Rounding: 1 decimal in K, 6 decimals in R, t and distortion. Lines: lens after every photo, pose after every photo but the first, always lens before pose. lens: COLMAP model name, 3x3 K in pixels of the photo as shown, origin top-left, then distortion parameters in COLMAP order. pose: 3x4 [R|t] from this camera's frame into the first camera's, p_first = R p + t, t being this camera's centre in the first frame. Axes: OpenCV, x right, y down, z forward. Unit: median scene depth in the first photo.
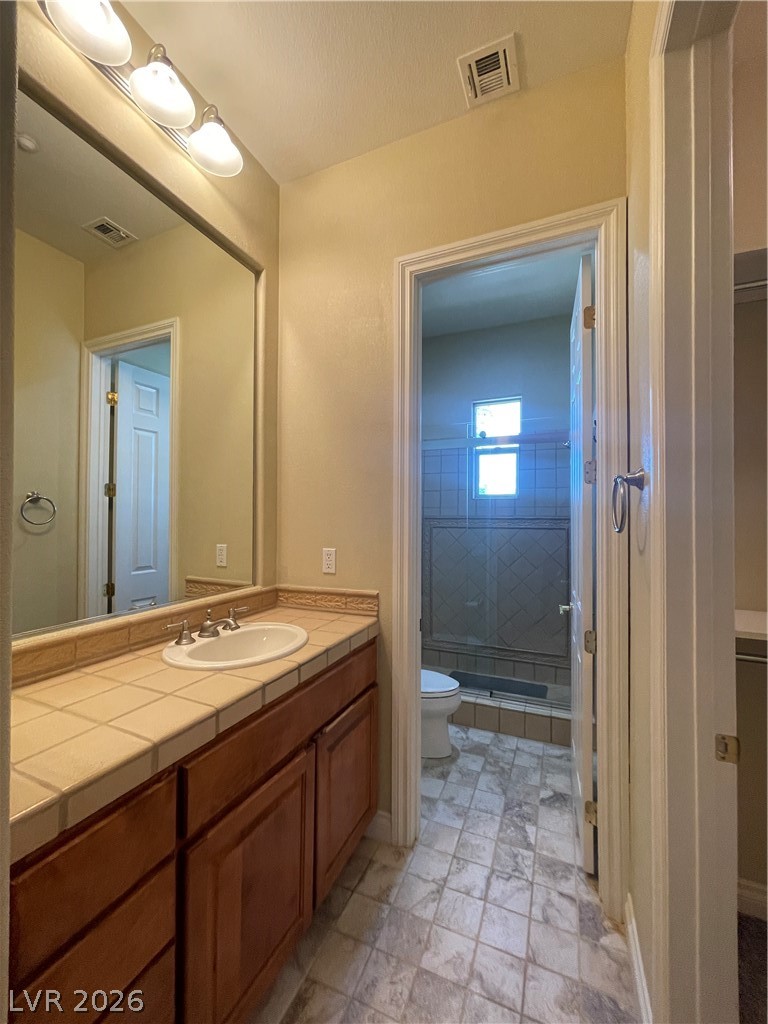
lens RADIAL K [[414.0, 0, 380.3], [0, 414.0, 513.0], [0, 0, 1]] dist [0.000376, 0.000469]
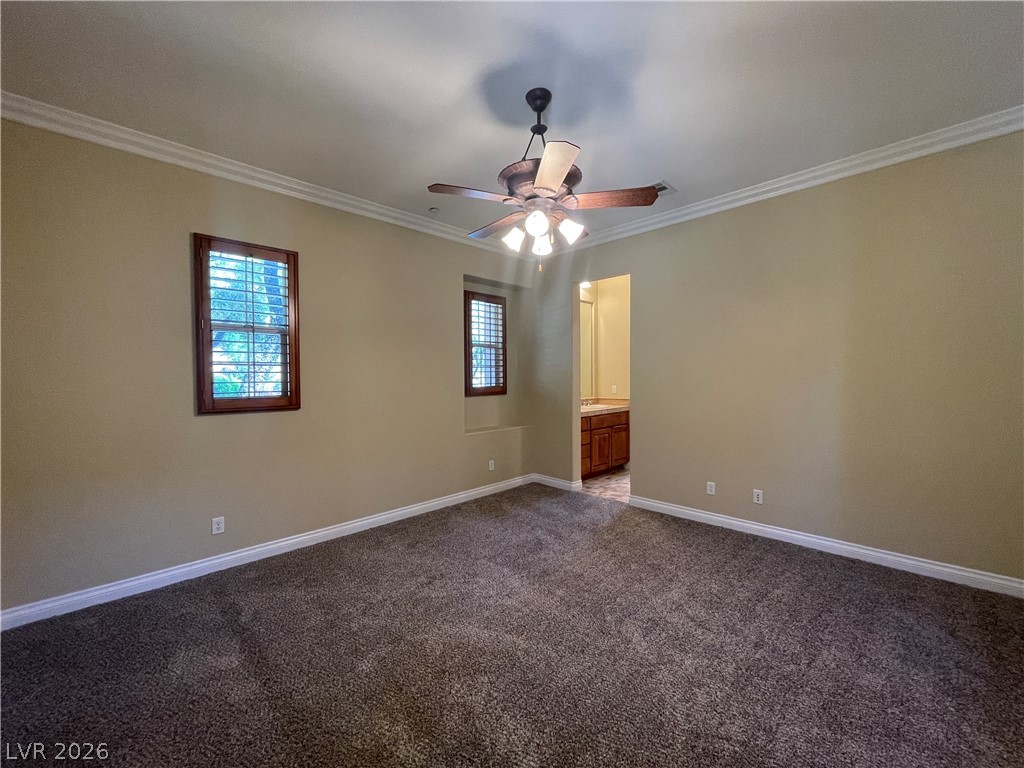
lens RADIAL K [[414.0, 0, 513.1], [0, 414.0, 383.1], [0, 0, 1]] dist [0.000376, 0.000469]
pose [[0.935749, -0.005388, -0.352626, 0.377563], [0.014234, 0.999645, 0.022500, -0.029643], [0.352380, -0.026074, 0.935494, -3.145537]]
